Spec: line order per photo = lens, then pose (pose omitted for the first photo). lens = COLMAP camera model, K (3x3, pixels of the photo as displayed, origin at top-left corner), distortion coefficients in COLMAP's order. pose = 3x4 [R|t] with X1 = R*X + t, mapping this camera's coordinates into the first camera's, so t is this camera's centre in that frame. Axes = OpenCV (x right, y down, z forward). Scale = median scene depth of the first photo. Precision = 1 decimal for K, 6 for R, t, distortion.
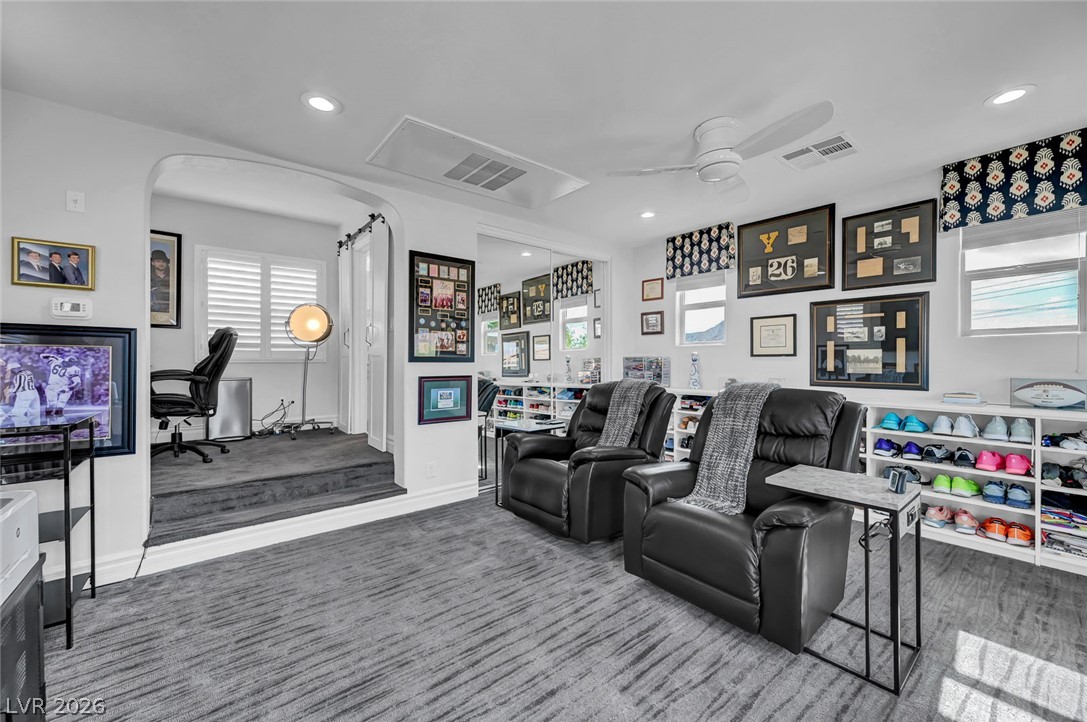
lens RADIAL K [[432.3, 0, 549.4], [0, 432.3, 366.4], [0, 0, 1]] dist [-0.002127, 0.000169]
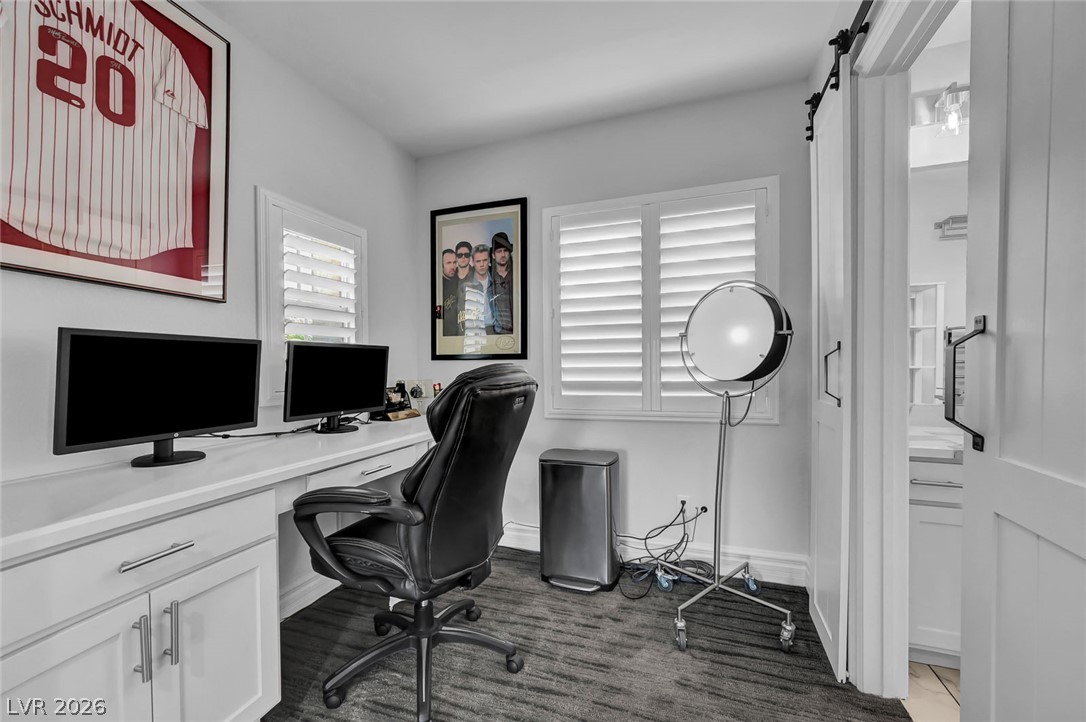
lens RADIAL K [[431.9, 0, 545.3], [0, 431.9, 364.6], [0, 0, 1]] dist [-0.002127, 0.000169]
pose [[0.504731, 0.000378, -0.863277, -0.302898], [0.003235, 0.999992, 0.002330, -0.073437], [0.863271, -0.003969, 0.504726, 0.659246]]
